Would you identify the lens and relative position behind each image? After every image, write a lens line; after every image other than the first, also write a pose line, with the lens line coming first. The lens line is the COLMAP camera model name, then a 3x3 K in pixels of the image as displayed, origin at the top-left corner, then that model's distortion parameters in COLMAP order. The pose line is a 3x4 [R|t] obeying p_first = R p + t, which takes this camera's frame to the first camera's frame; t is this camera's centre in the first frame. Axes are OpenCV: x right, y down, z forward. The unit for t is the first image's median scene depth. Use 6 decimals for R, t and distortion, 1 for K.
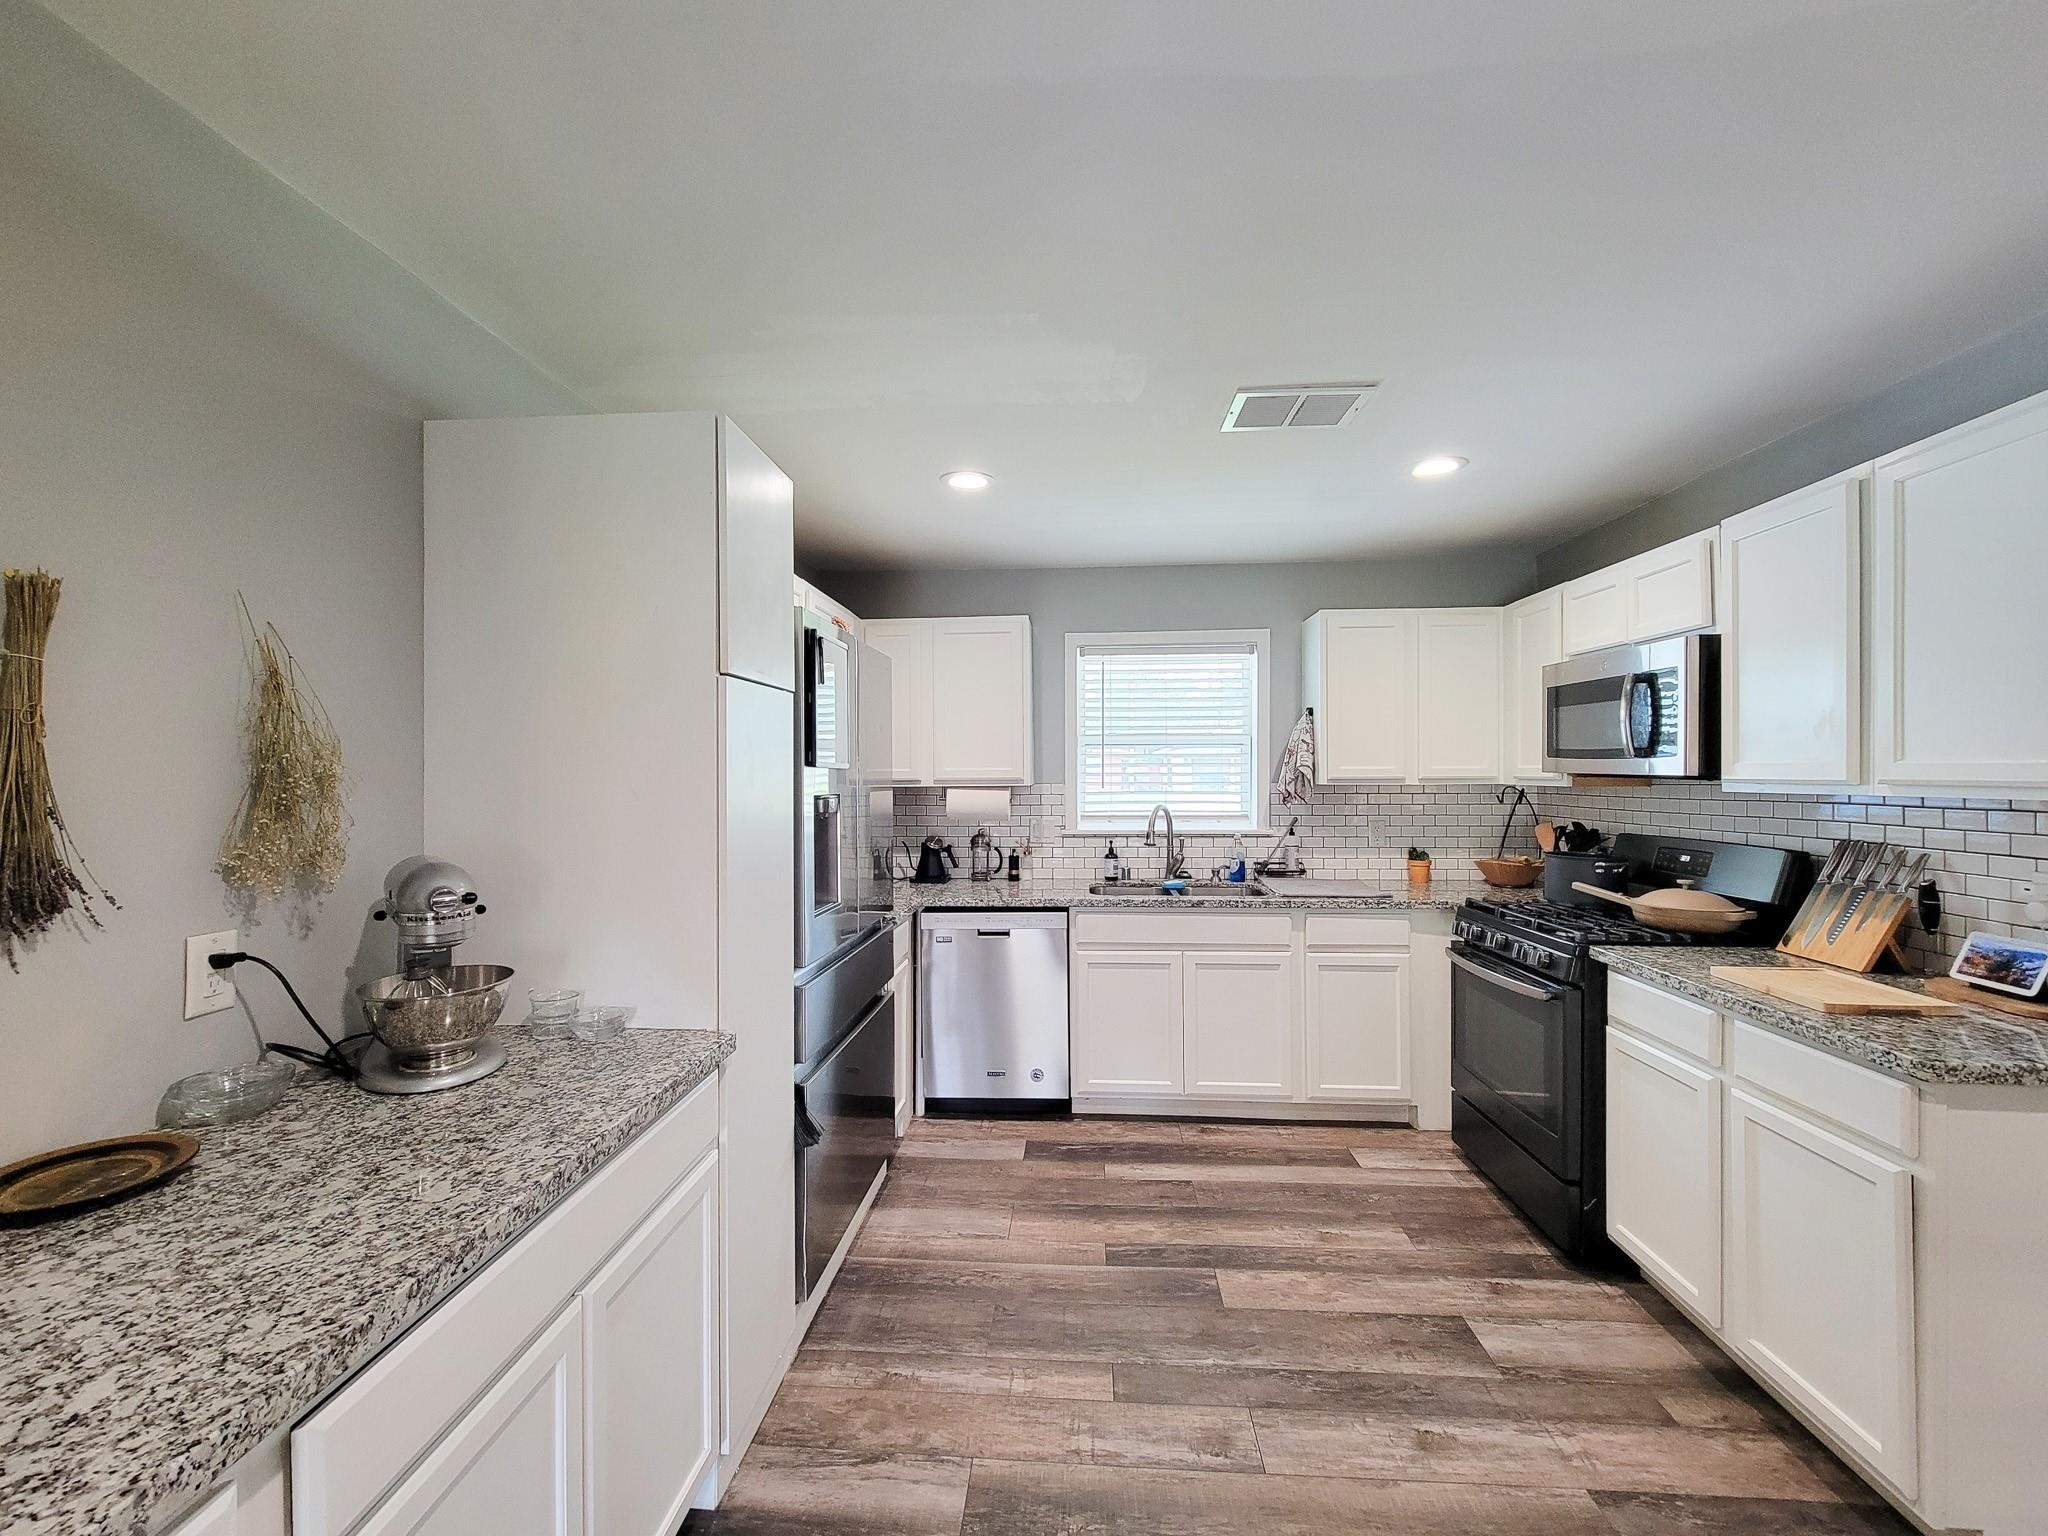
lens RADIAL K [[847.4, 0, 1024.0], [0, 847.4, 768.0], [0, 0, 1]] dist [-0.001839, -0.000163]
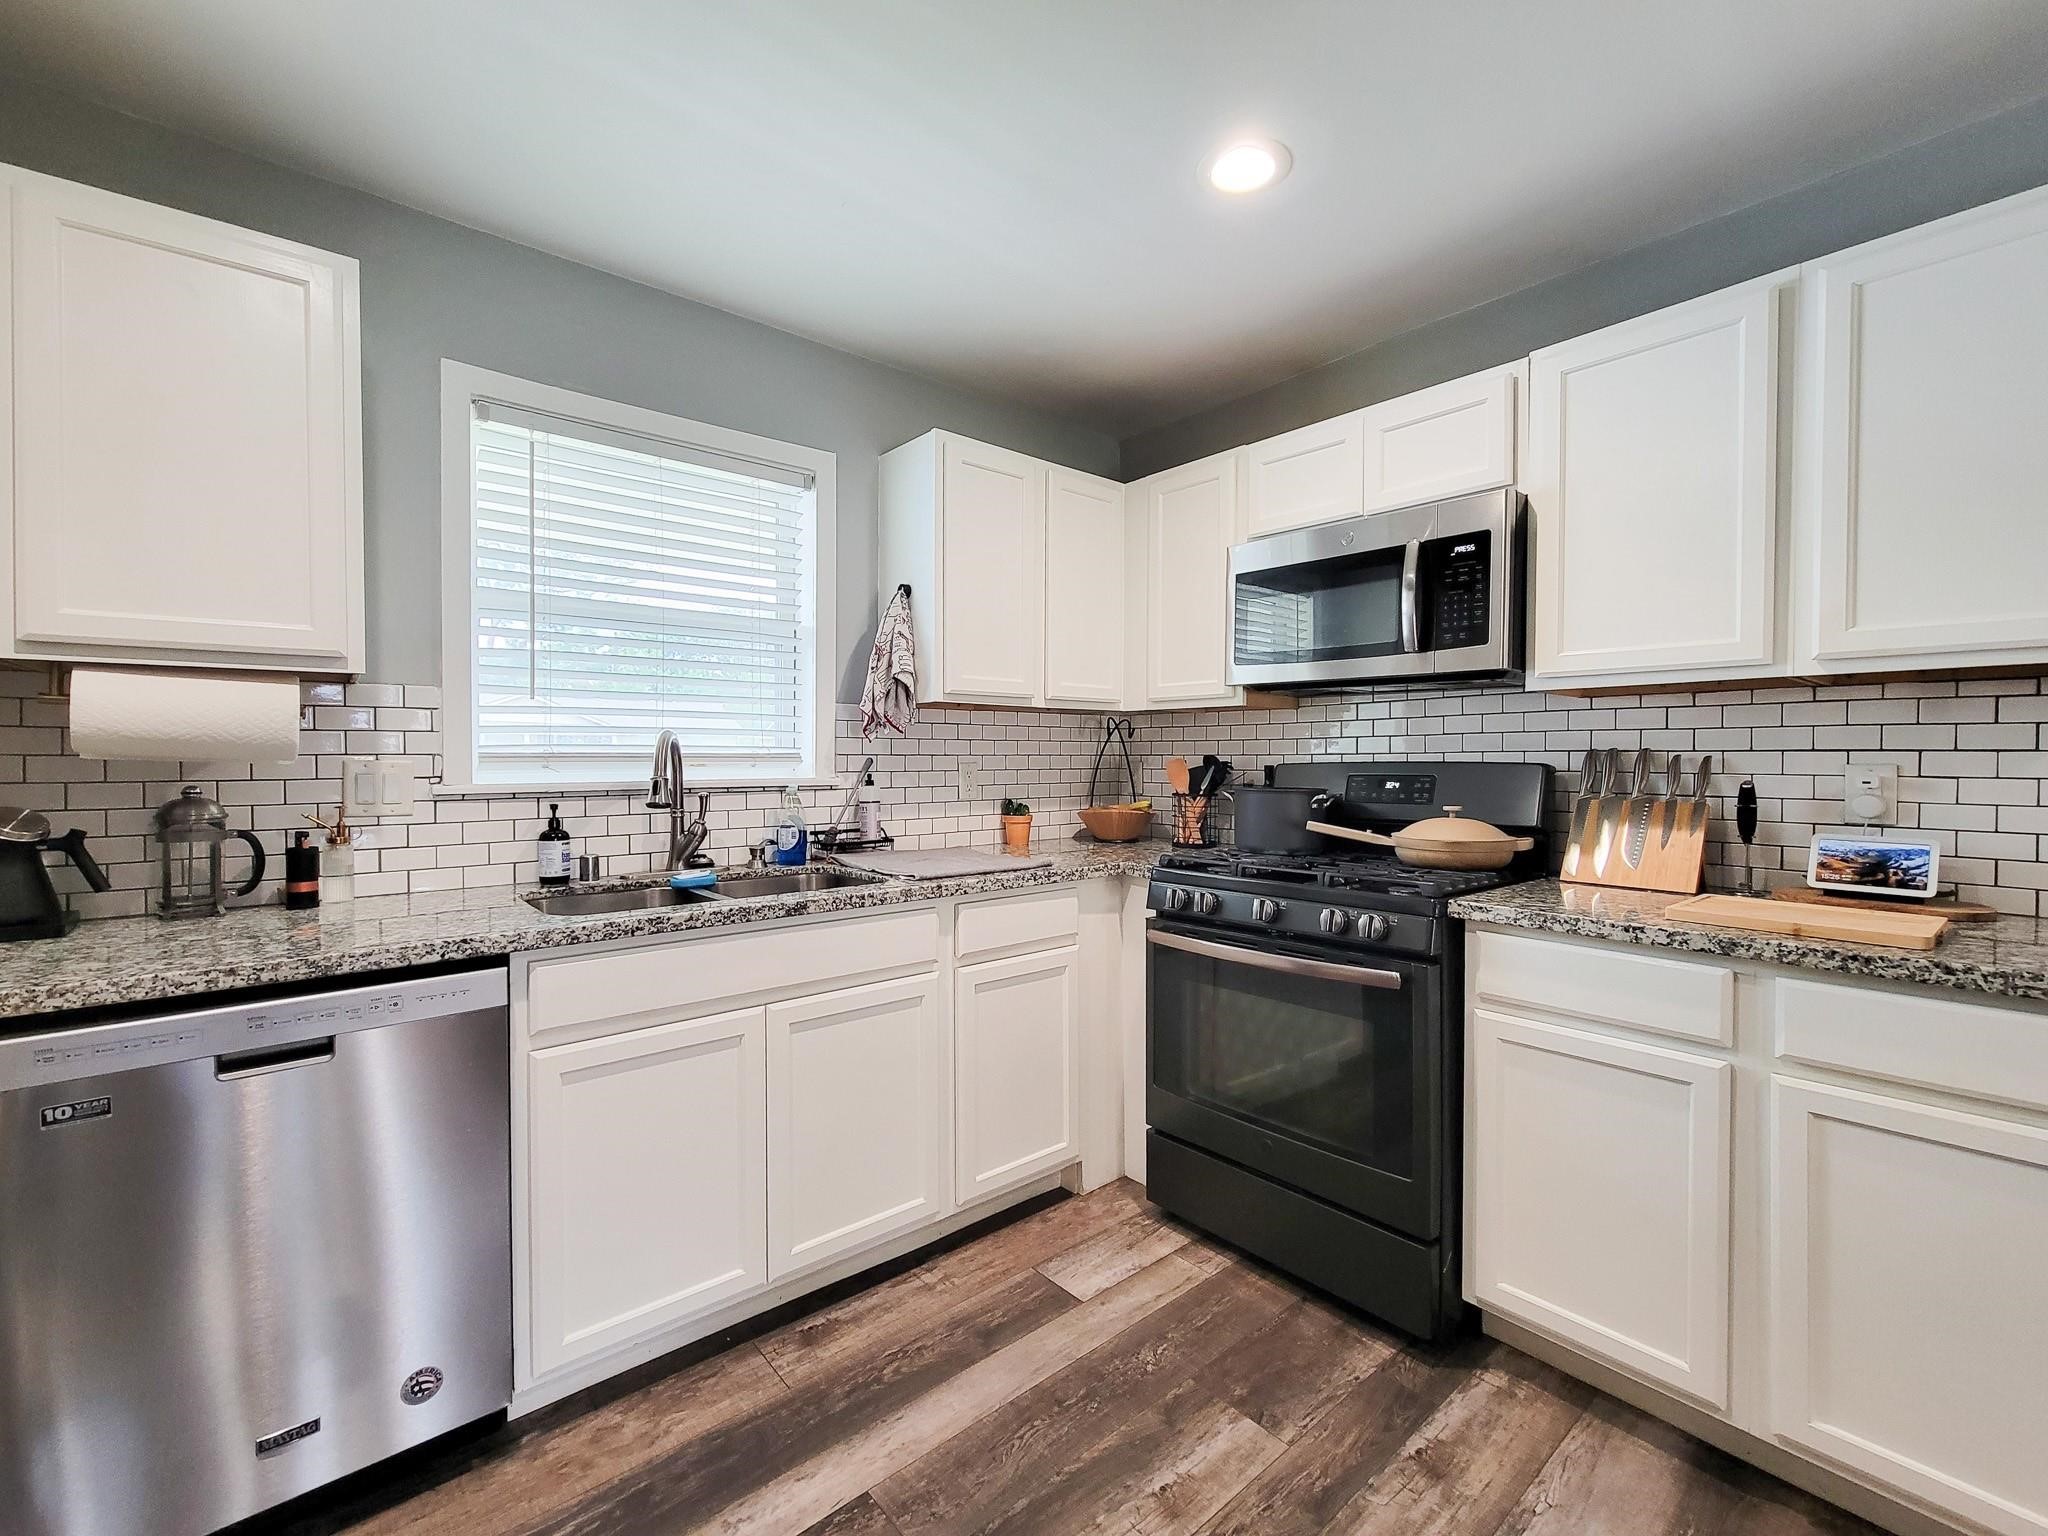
lens RADIAL K [[871.1, 0, 1024.0], [0, 871.1, 768.0], [0, 0, 1]] dist [-0.000836, -0.000175]
pose [[0.715957, -0.004613, 0.698129, -0.059389], [-0.006452, 0.999892, 0.013223, 0.058489], [-0.698115, -0.013972, 0.715850, 0.461725]]
